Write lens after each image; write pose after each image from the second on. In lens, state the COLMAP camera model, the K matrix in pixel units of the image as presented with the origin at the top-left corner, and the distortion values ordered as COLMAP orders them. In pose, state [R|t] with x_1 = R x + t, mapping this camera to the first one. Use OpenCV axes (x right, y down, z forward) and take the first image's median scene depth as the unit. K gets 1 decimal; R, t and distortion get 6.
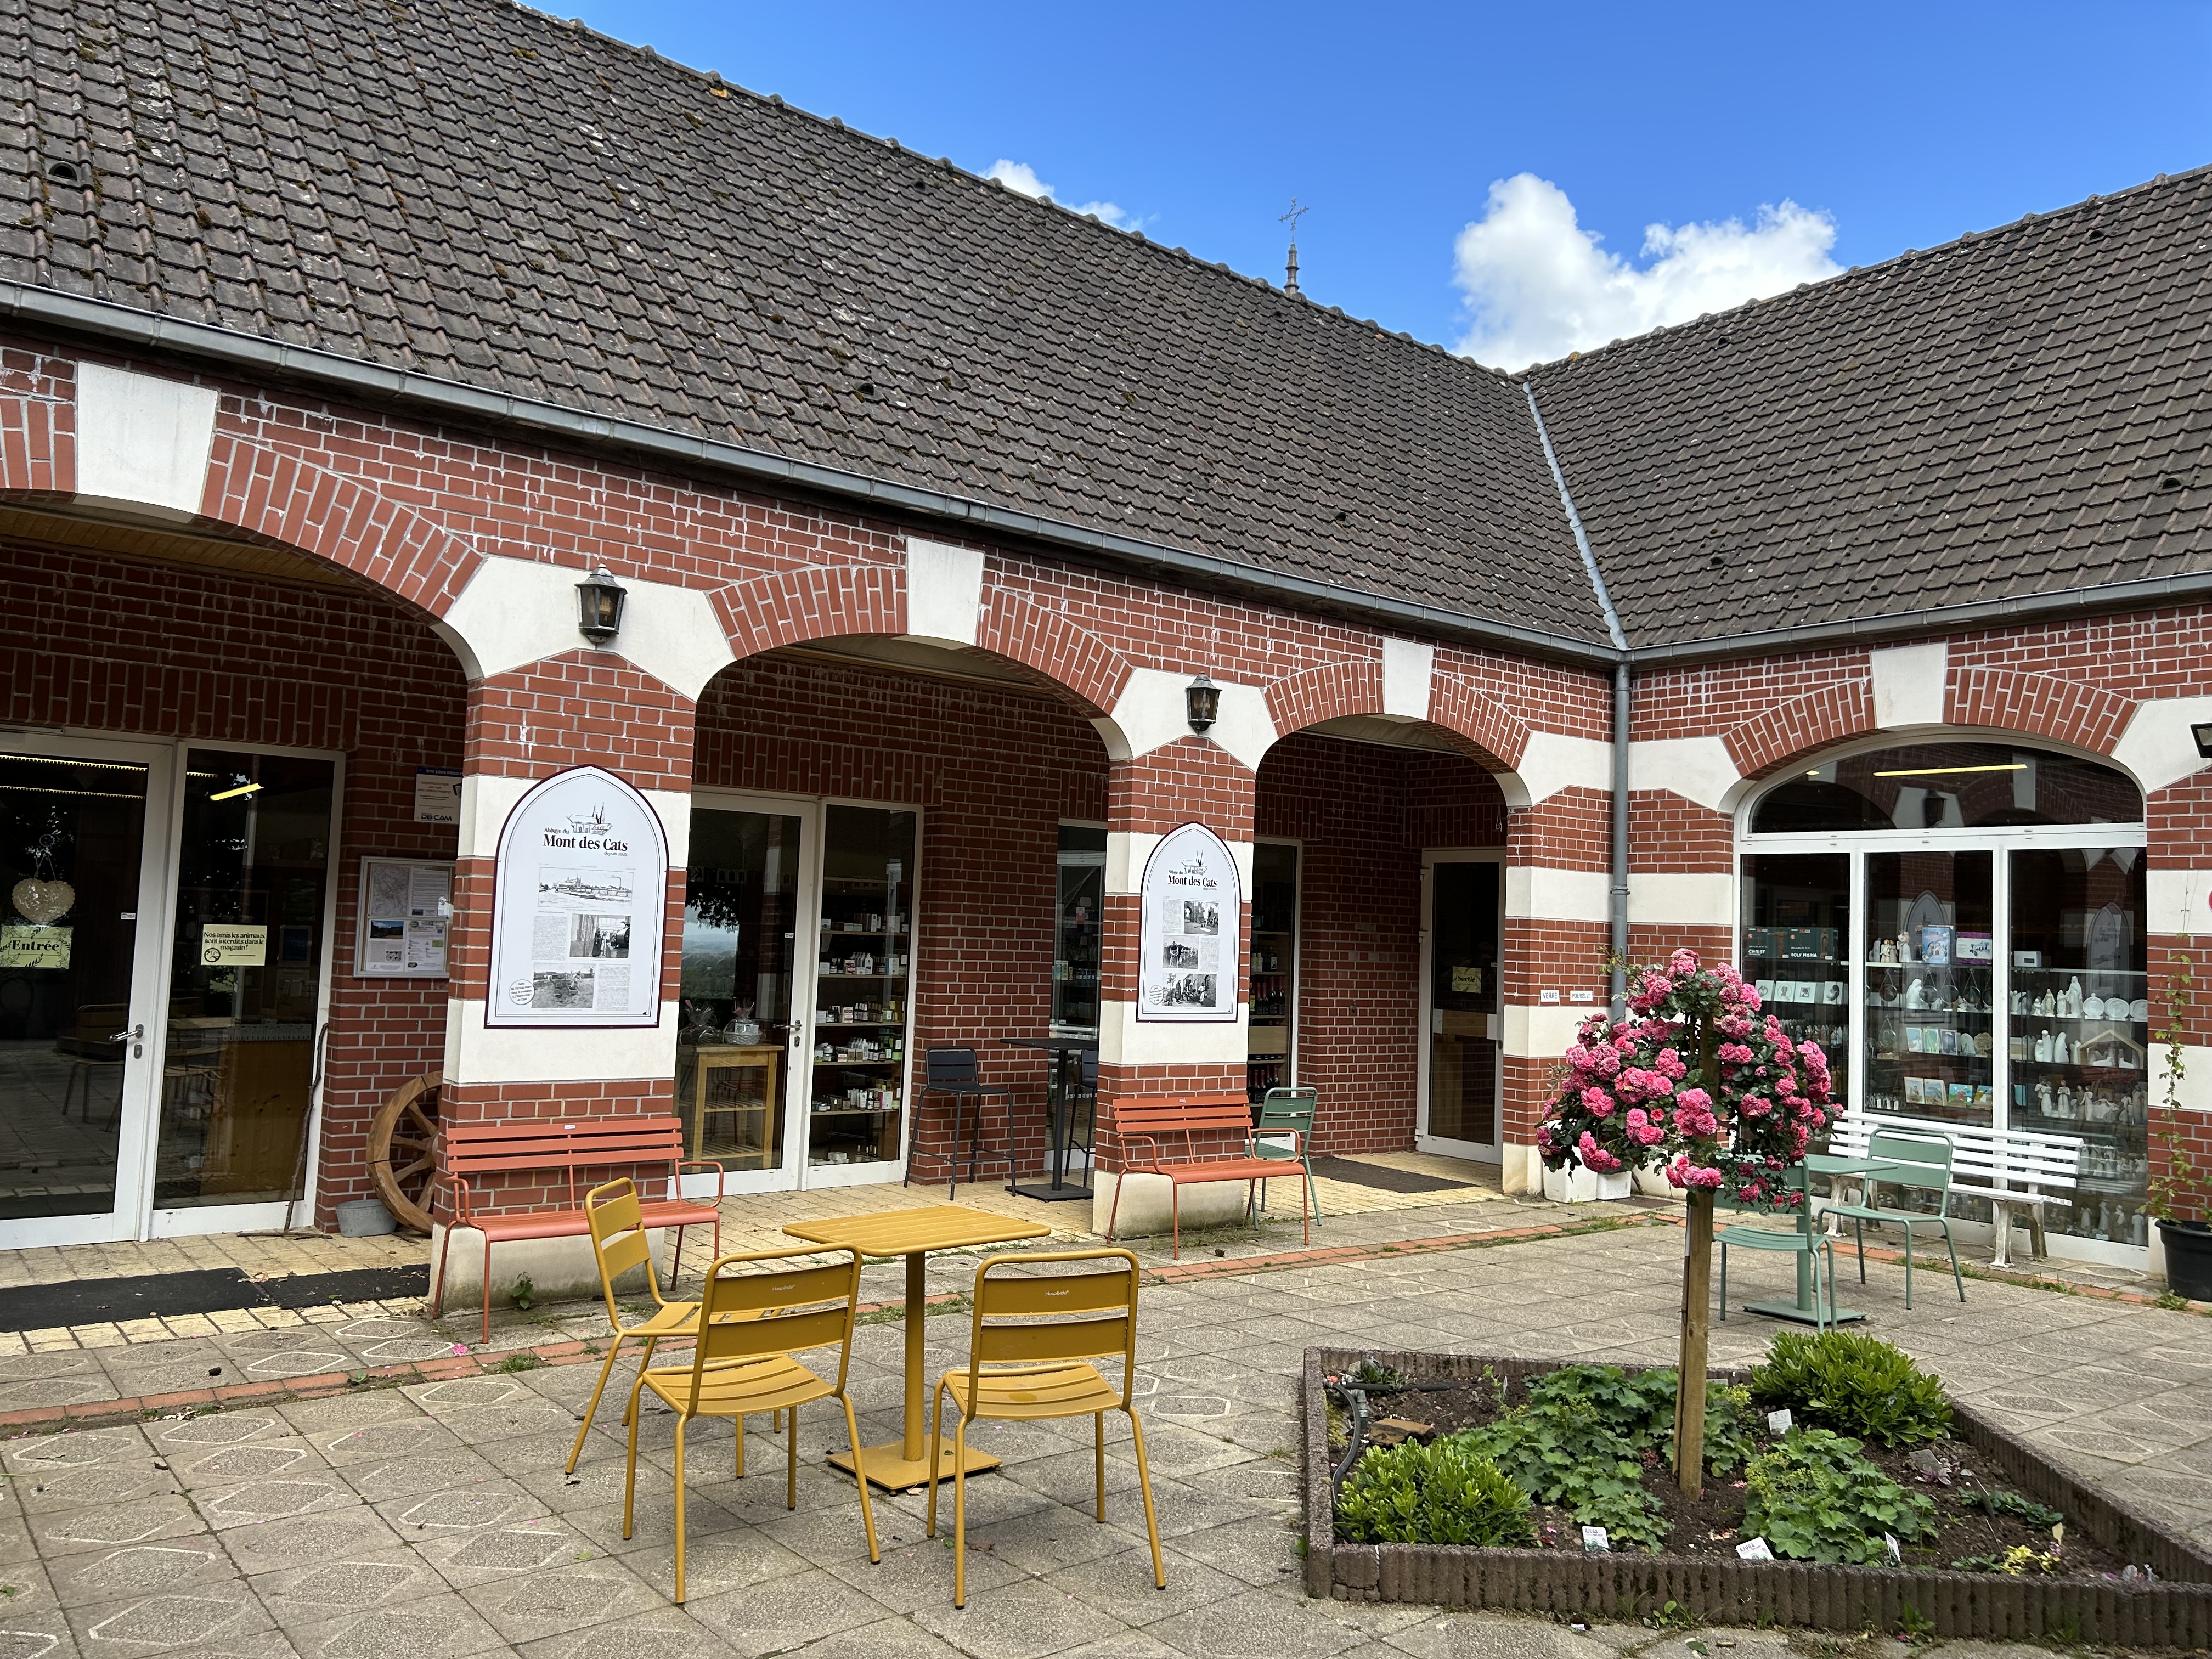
lens RADIAL K [[1666.4, 0, 1094.2], [0, 1666.4, 825.4], [0, 0, 1]] dist [0.070771, -0.063980]
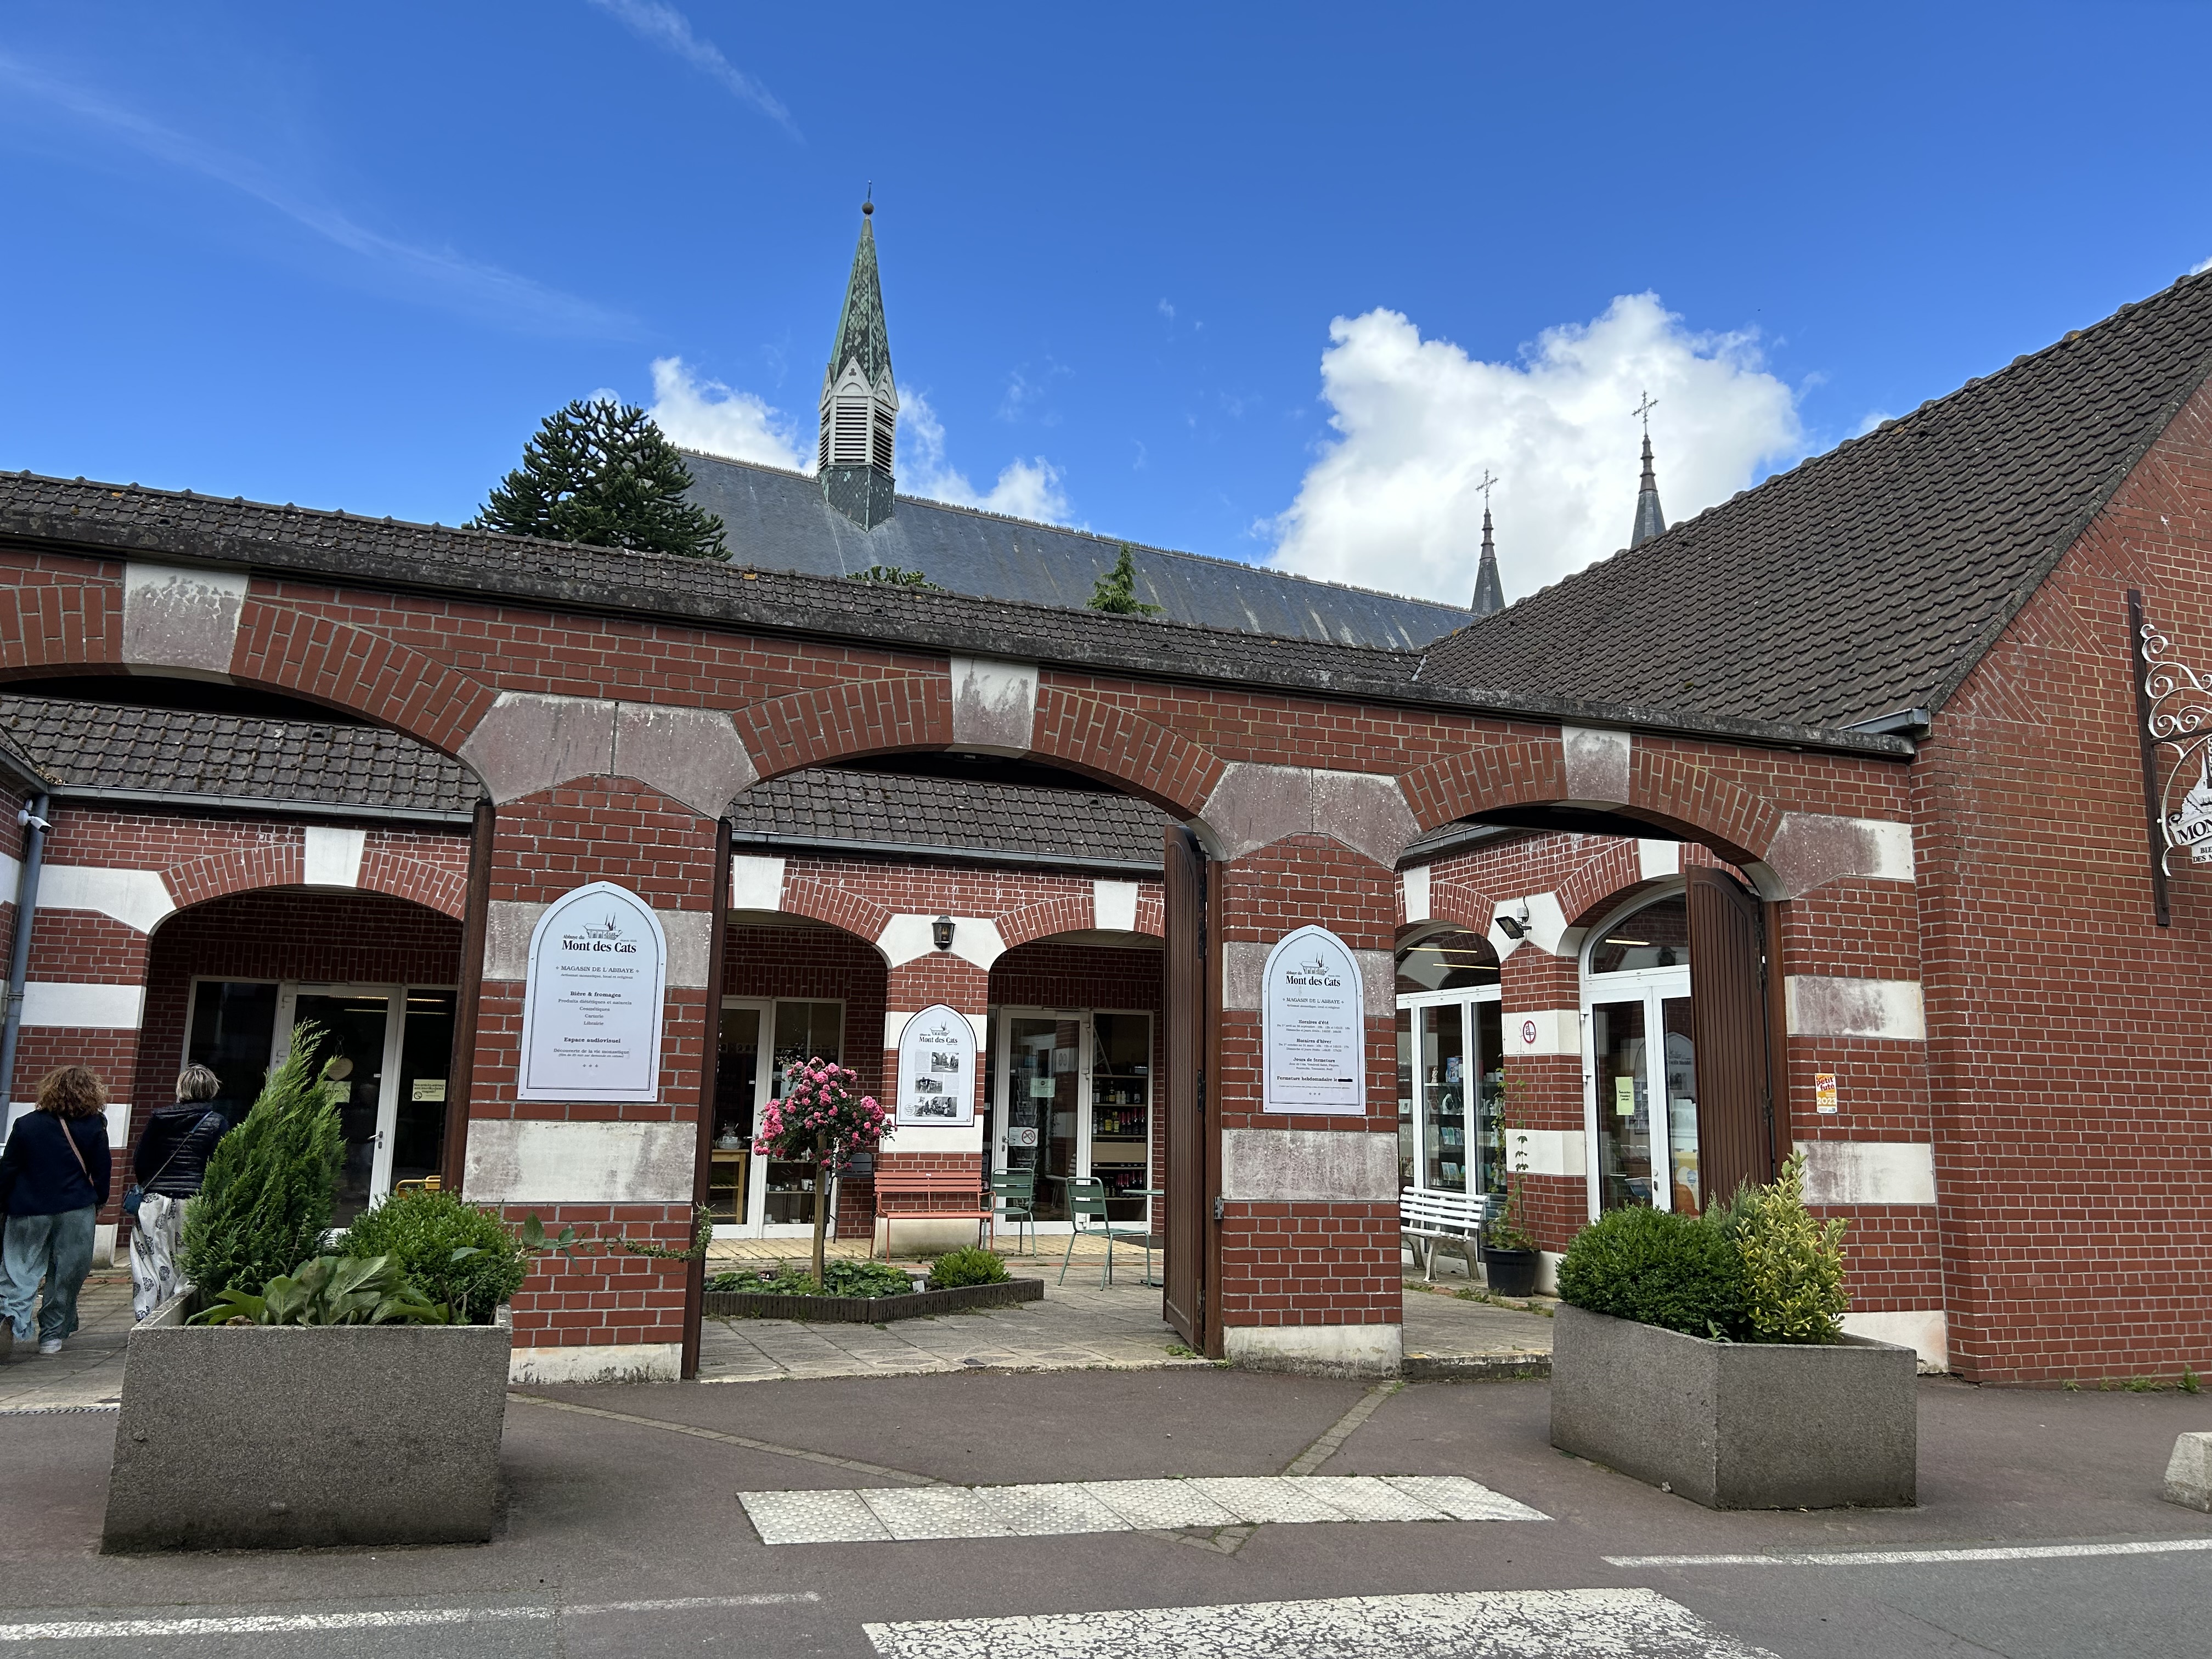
lens RADIAL K [[1666.4, 0, 1092.2], [0, 1666.4, 810.7], [0, 0, 1]] dist [0.070771, -0.063980]
pose [[0.950155, -0.072927, -0.303130, 0.767860], [0.037256, 0.991850, -0.121842, 0.016048], [0.309545, 0.104475, 0.945128, -0.577048]]
